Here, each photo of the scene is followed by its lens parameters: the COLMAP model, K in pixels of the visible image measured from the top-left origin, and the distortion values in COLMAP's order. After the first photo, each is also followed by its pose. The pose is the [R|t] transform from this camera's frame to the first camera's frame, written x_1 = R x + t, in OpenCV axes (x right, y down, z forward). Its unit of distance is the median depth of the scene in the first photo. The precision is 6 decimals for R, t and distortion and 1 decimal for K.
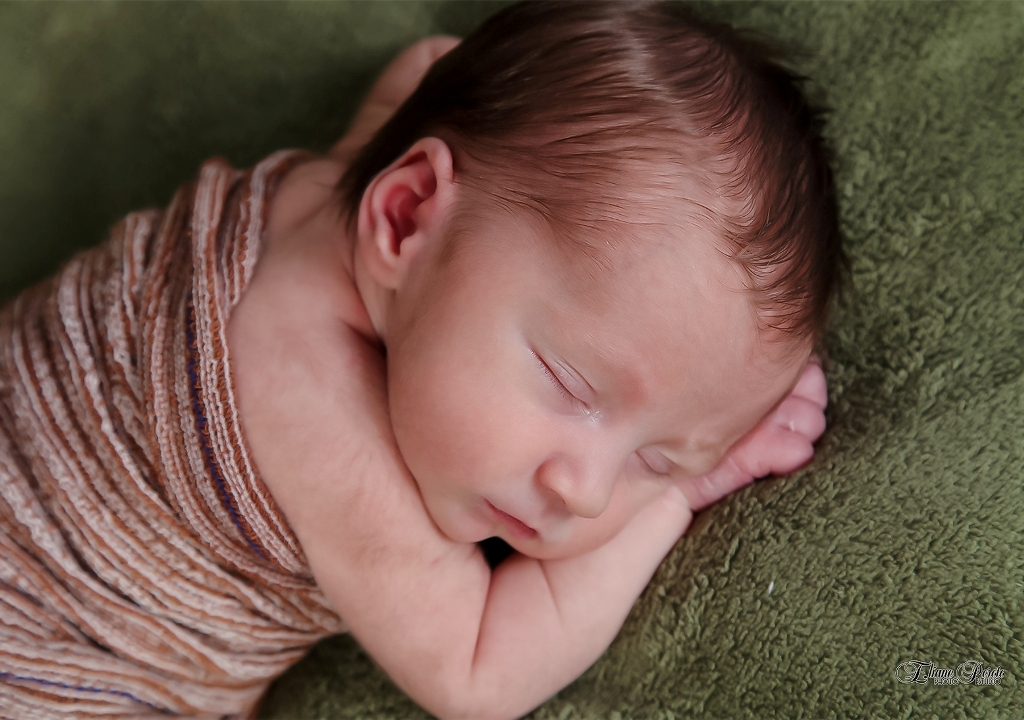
lens RADIAL K [[2497.1, 0, 513.1], [0, 2497.1, 361.3], [0, 0, 1]] dist [0.357705, 0.000000]
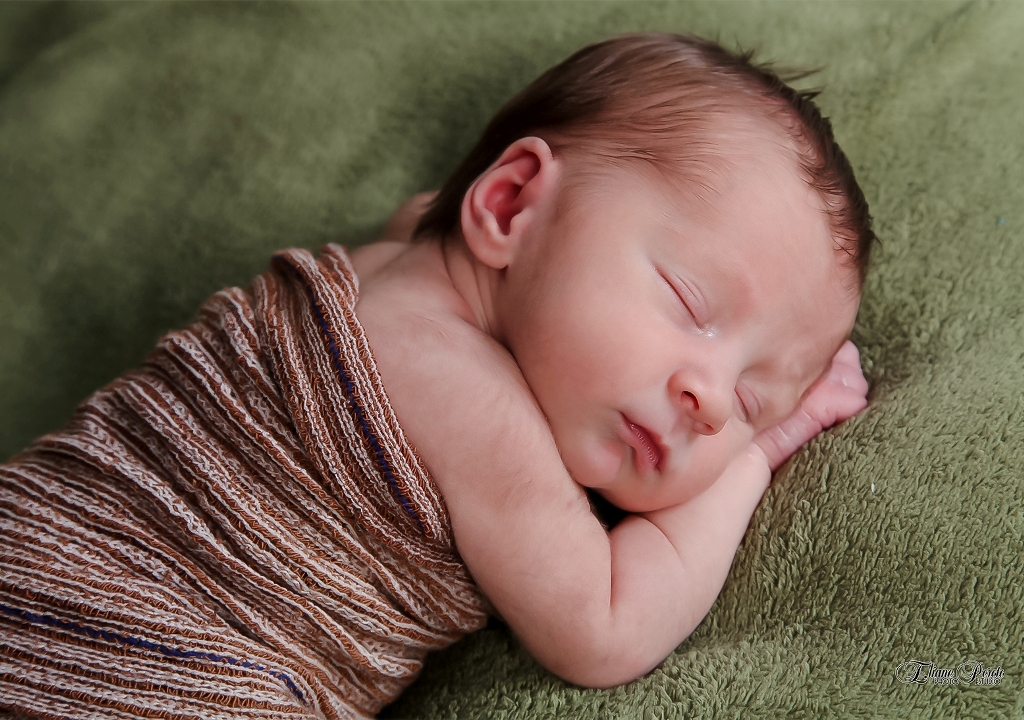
lens RADIAL K [[2303.8, 0, 512.7], [0, 2303.8, 359.8], [0, 0, 1]] dist [0.340162, 0.000000]
pose [[0.963936, -0.047138, 0.261926, -0.313025], [0.149581, 0.909984, -0.386722, 0.404794], [-0.220119, 0.411954, 0.884218, 0.093788]]
